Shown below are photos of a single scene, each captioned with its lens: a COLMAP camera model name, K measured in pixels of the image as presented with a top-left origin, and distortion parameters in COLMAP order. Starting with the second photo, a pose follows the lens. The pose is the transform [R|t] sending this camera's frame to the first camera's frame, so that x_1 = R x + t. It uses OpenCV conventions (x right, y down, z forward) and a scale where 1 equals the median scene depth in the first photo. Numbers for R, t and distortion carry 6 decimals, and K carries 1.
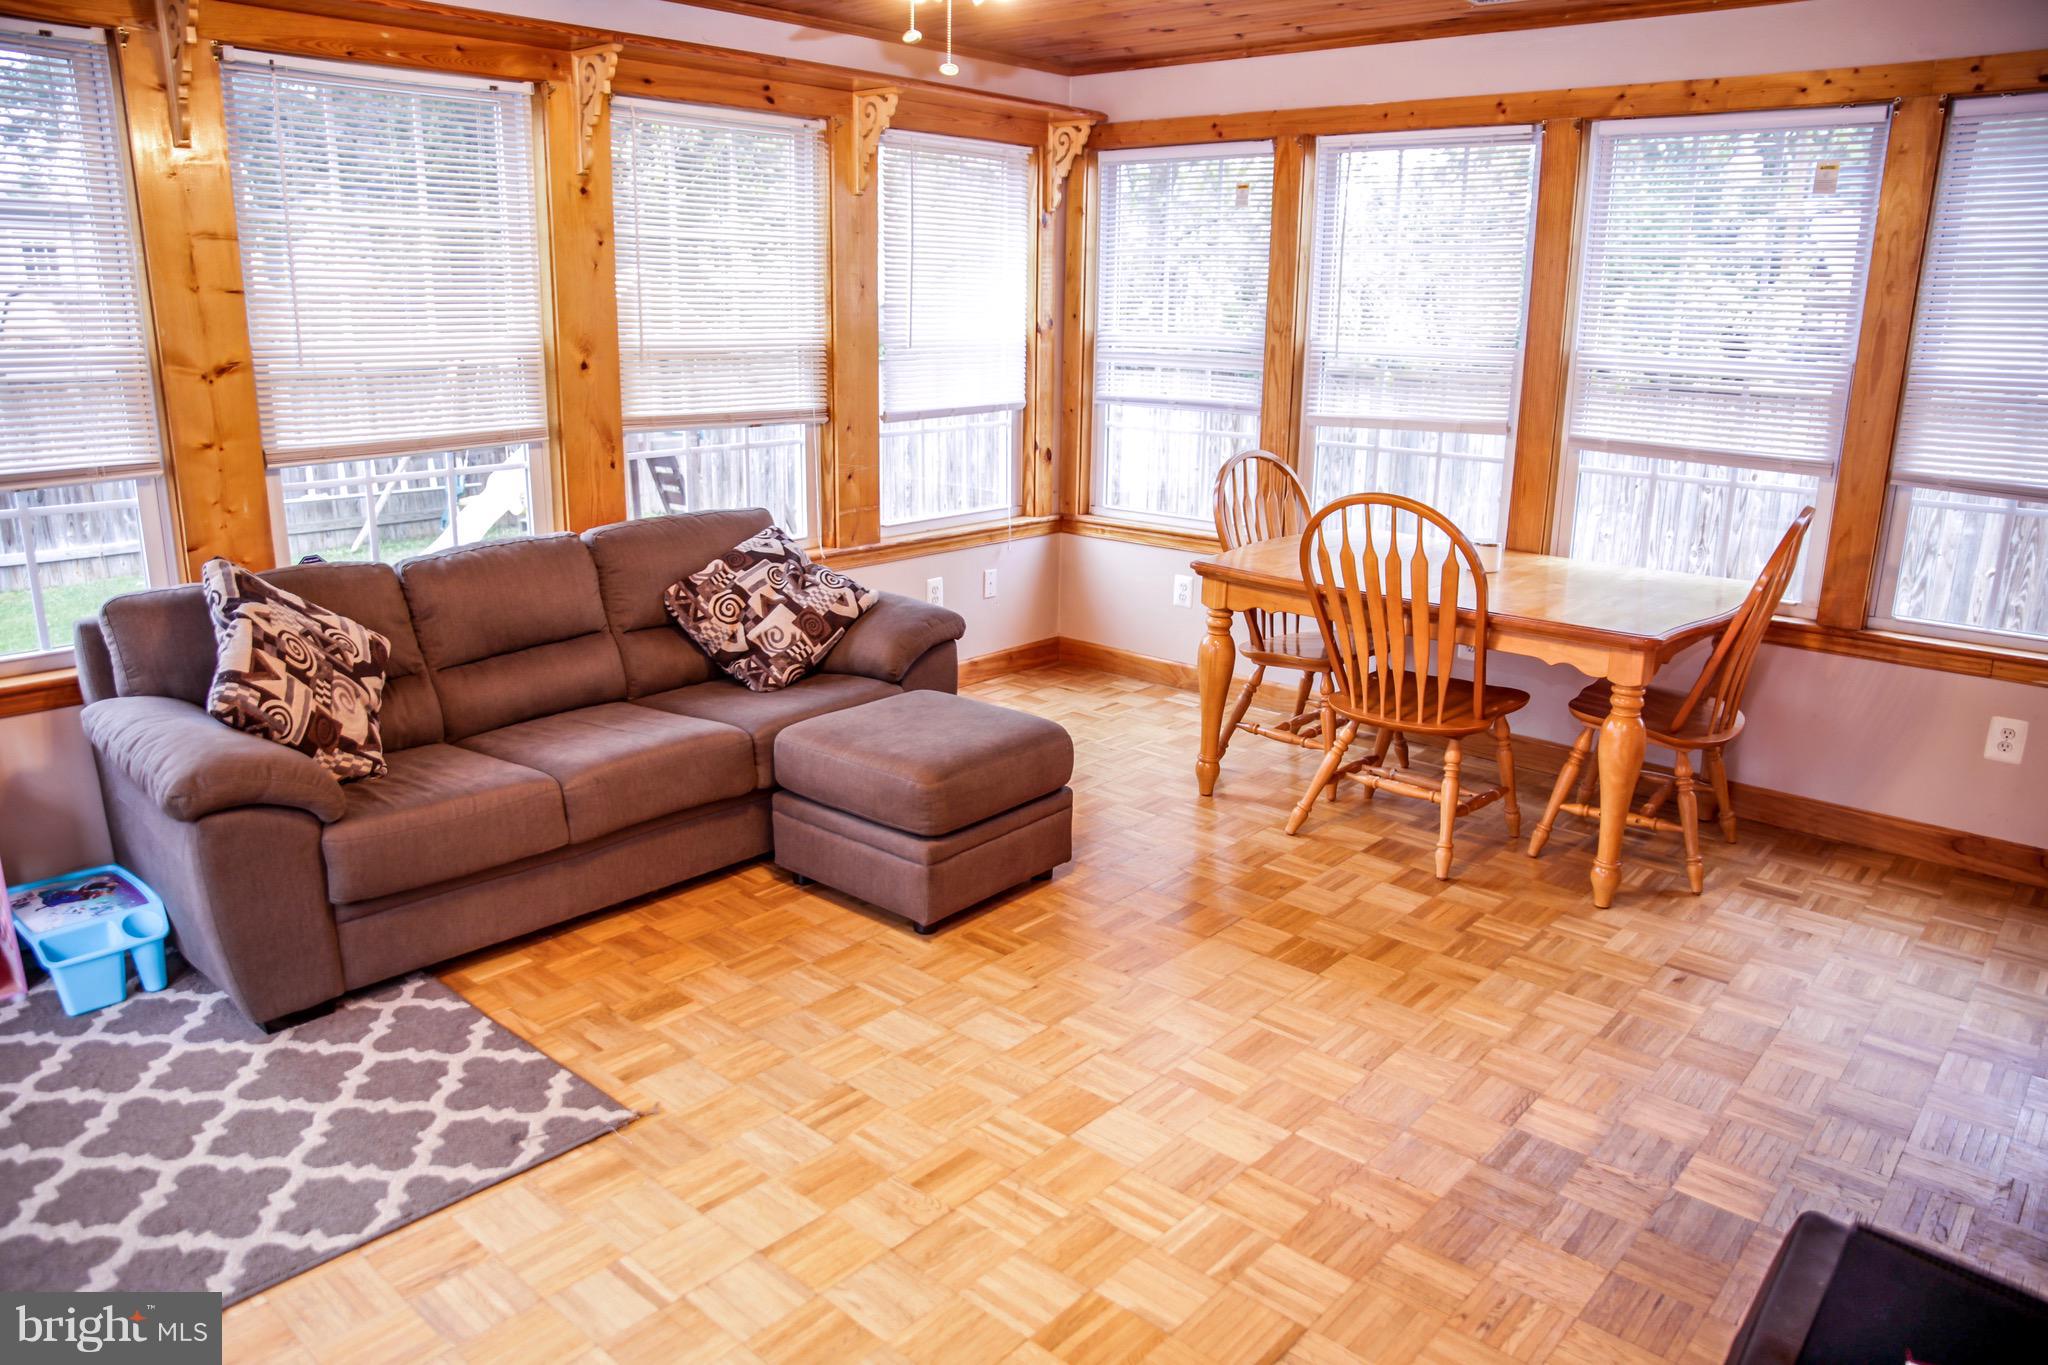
lens RADIAL K [[1407.1, 0, 1024.0], [0, 1407.1, 682.5], [0, 0, 1]] dist [-0.139055, 0.103799]
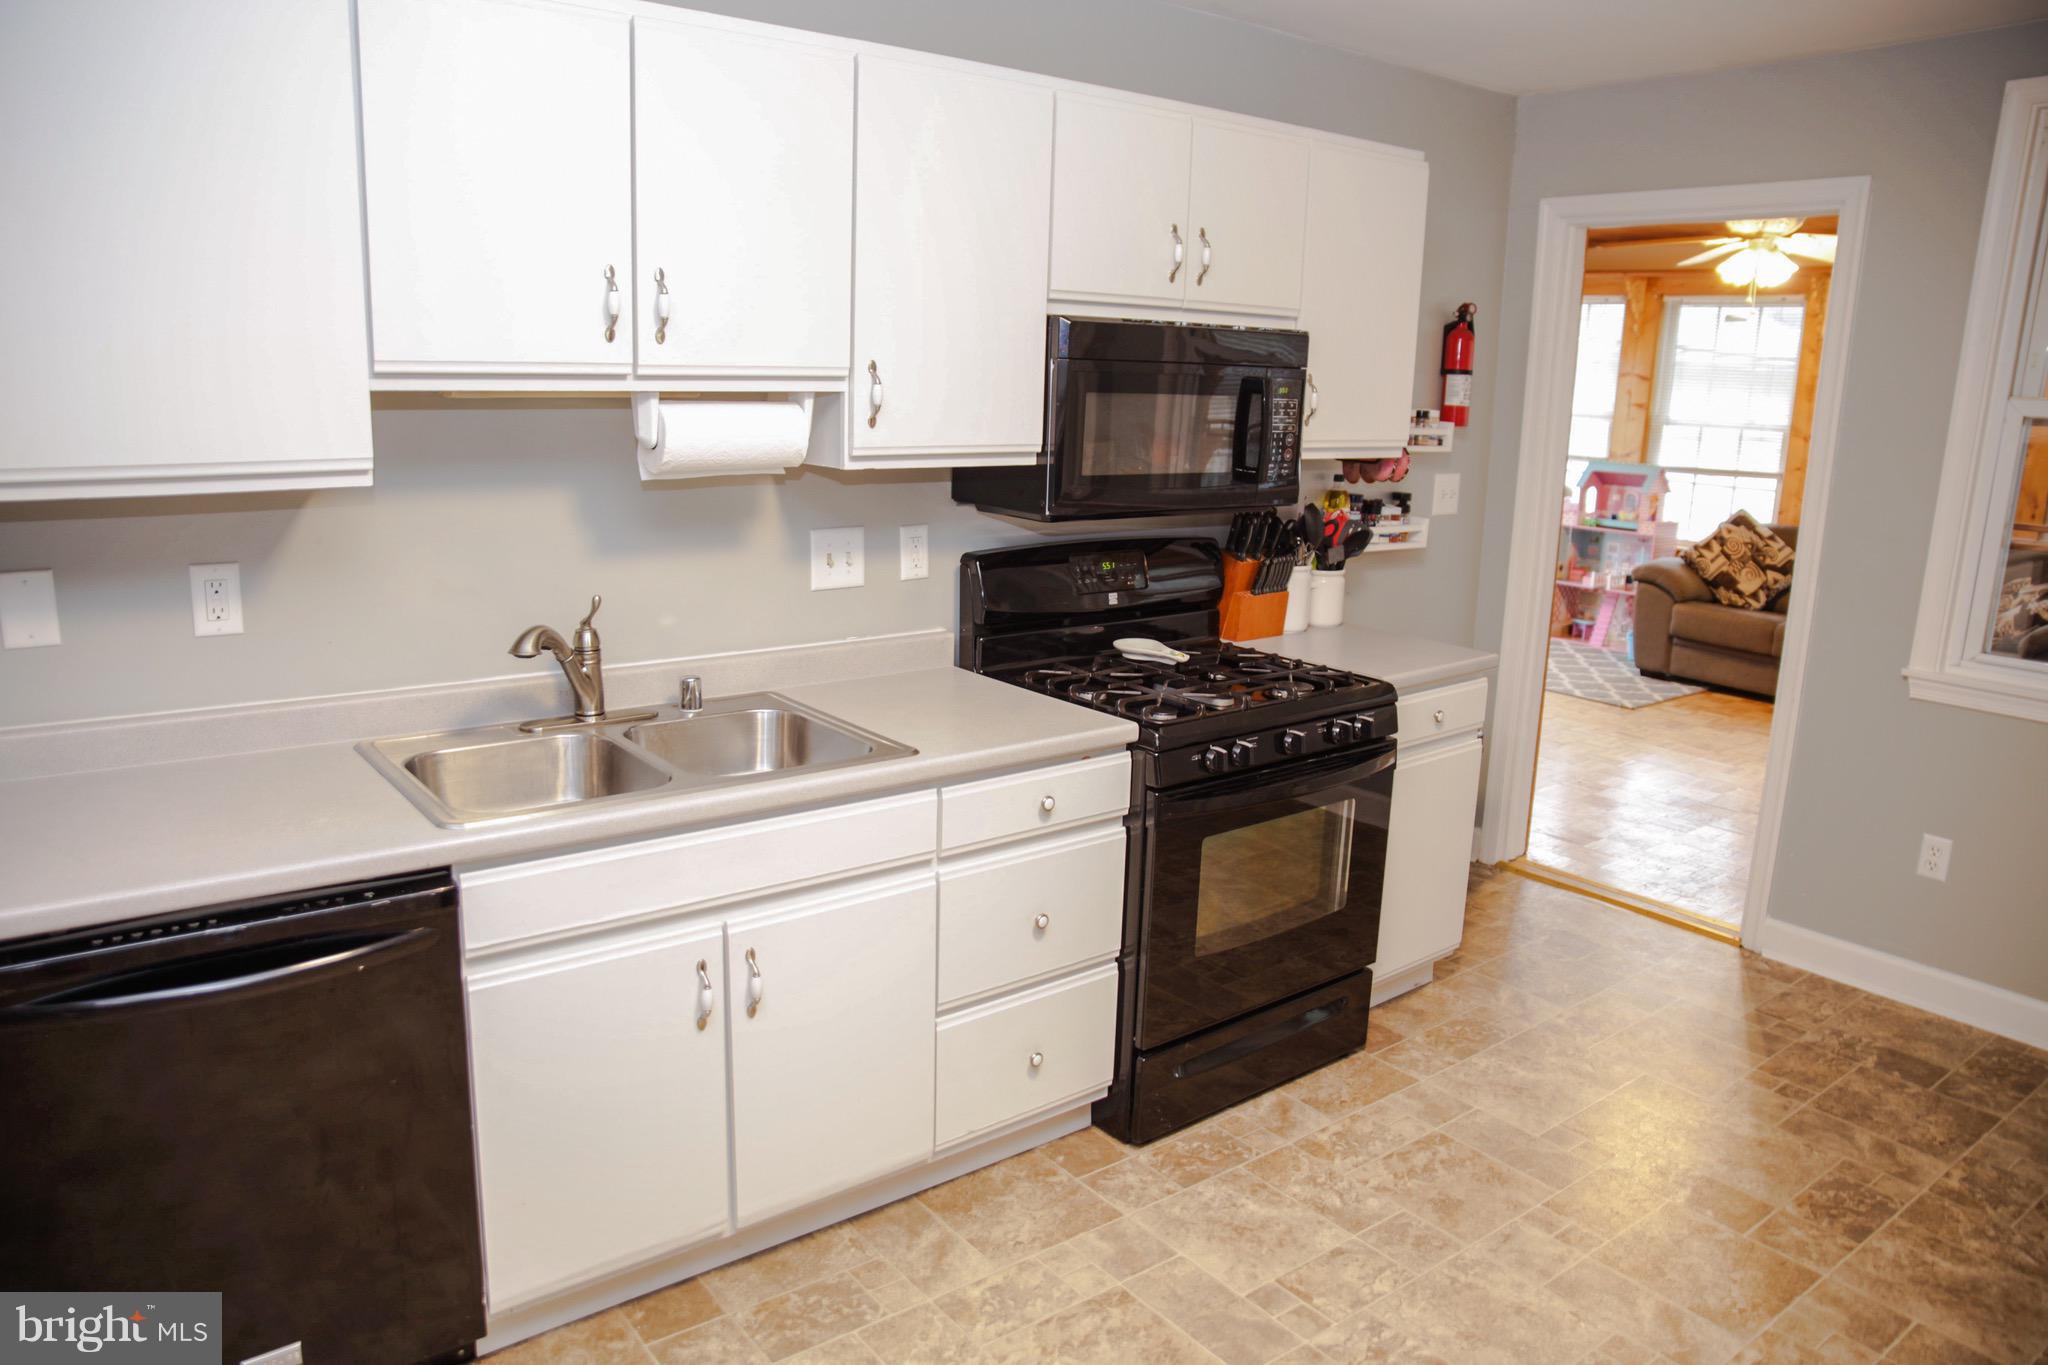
lens RADIAL K [[1407.1, 0, 1024.0], [0, 1407.1, 682.5], [0, 0, 1]] dist [-0.139055, 0.103799]
pose [[-0.170067, 0.191924, -0.966562, 2.055608], [-0.293217, 0.926568, 0.235574, -0.001174], [0.940798, 0.323476, -0.101303, 0.152969]]
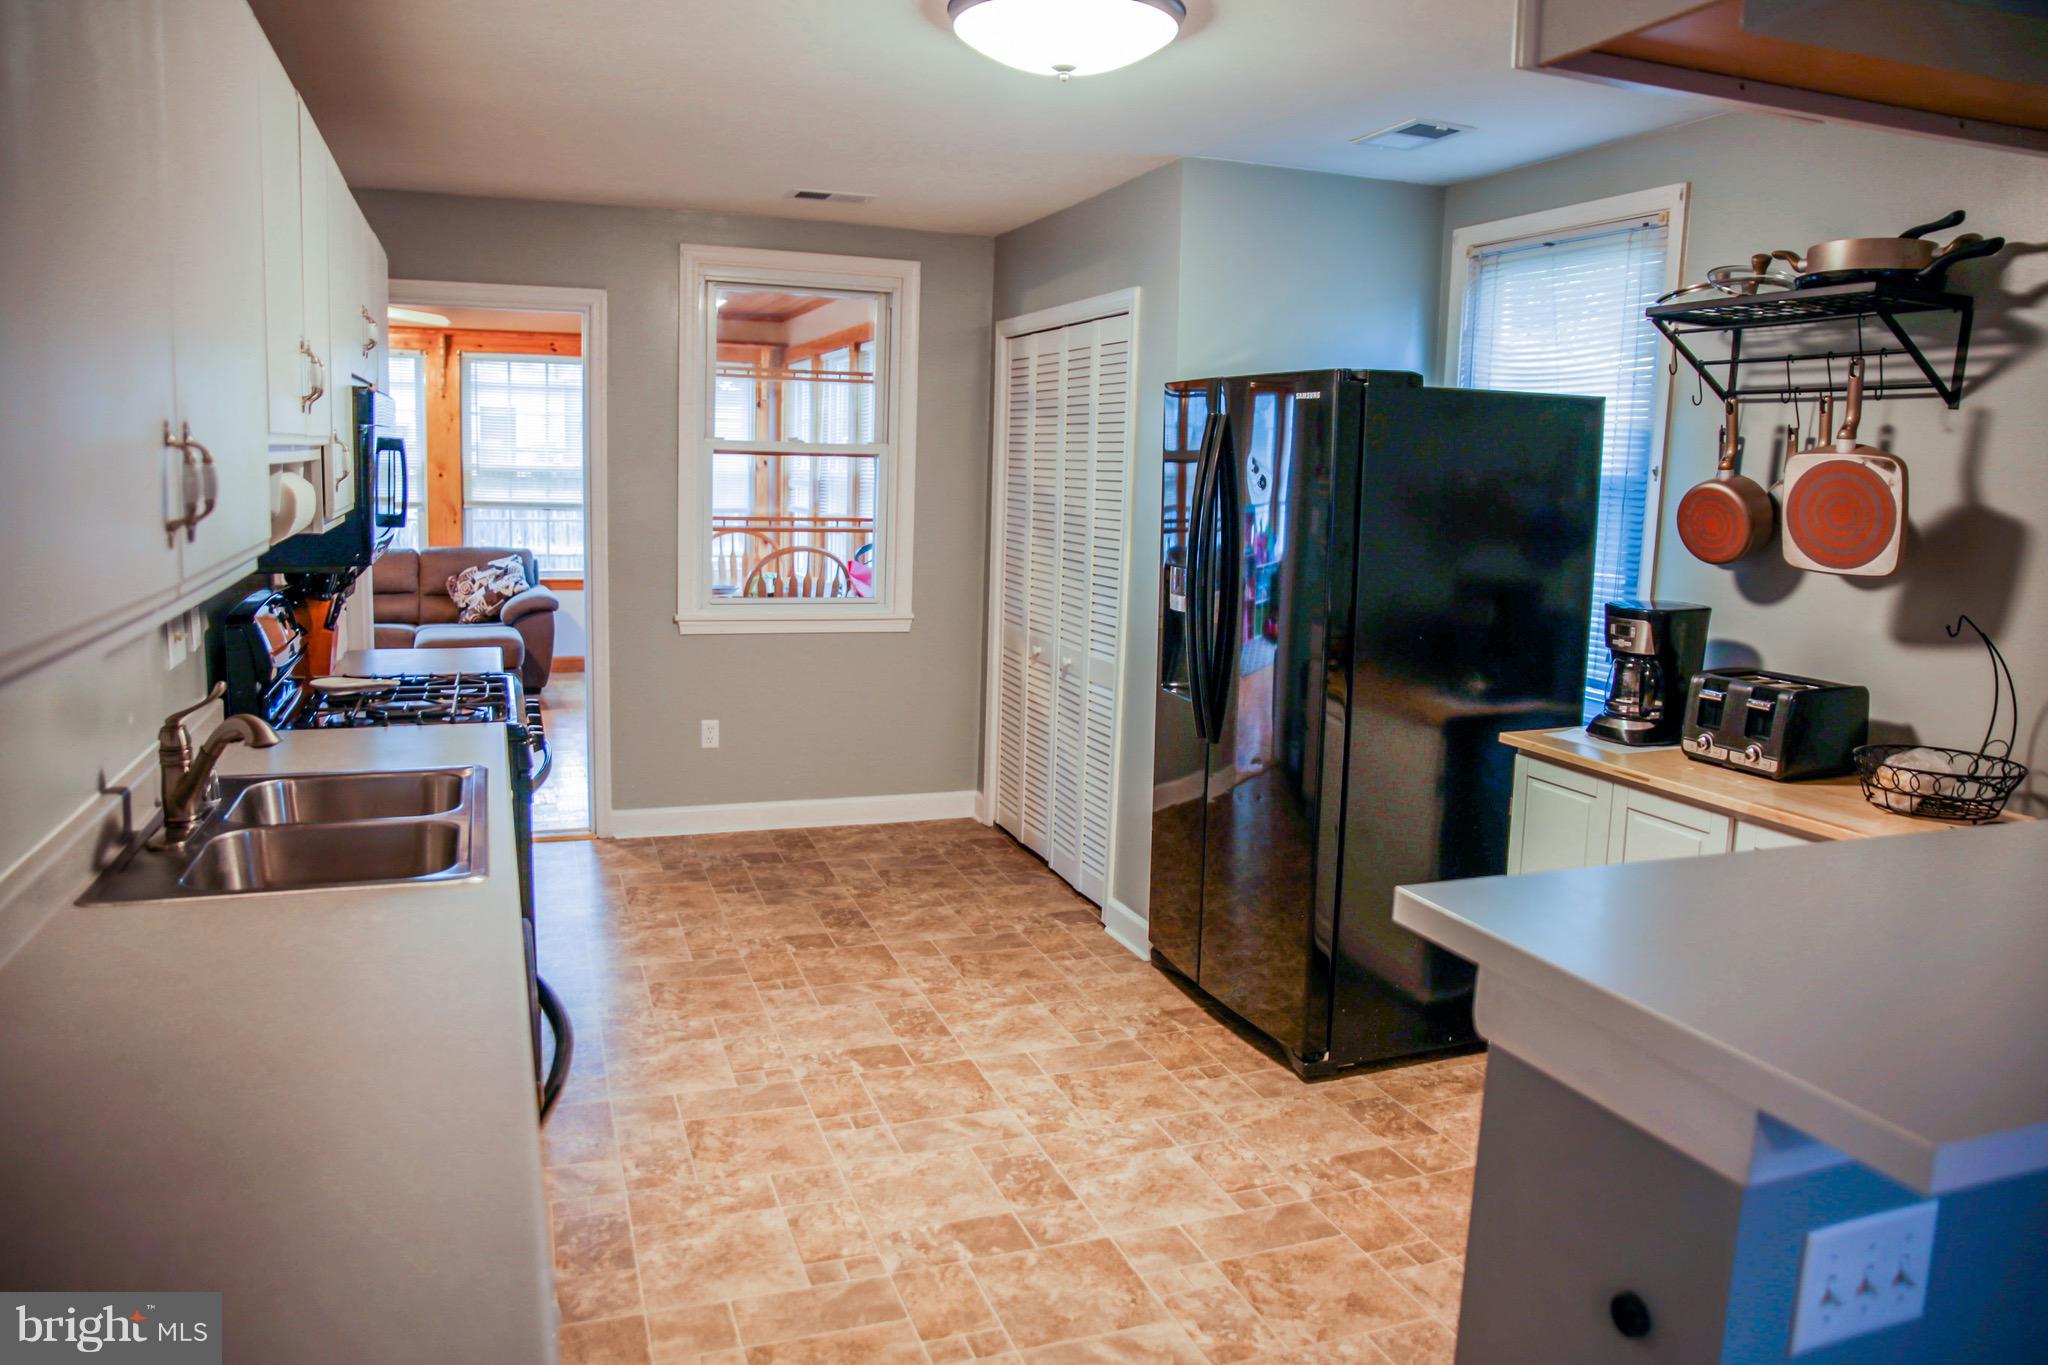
lens RADIAL K [[1407.1, 0, 1024.0], [0, 1407.1, 682.5], [0, 0, 1]] dist [-0.139055, 0.103799]
pose [[0.891532, 0.081561, -0.445554, 2.023824], [-0.135348, 0.986683, -0.090209, 0.221767], [0.432263, 0.140729, 0.890699, -0.648428]]
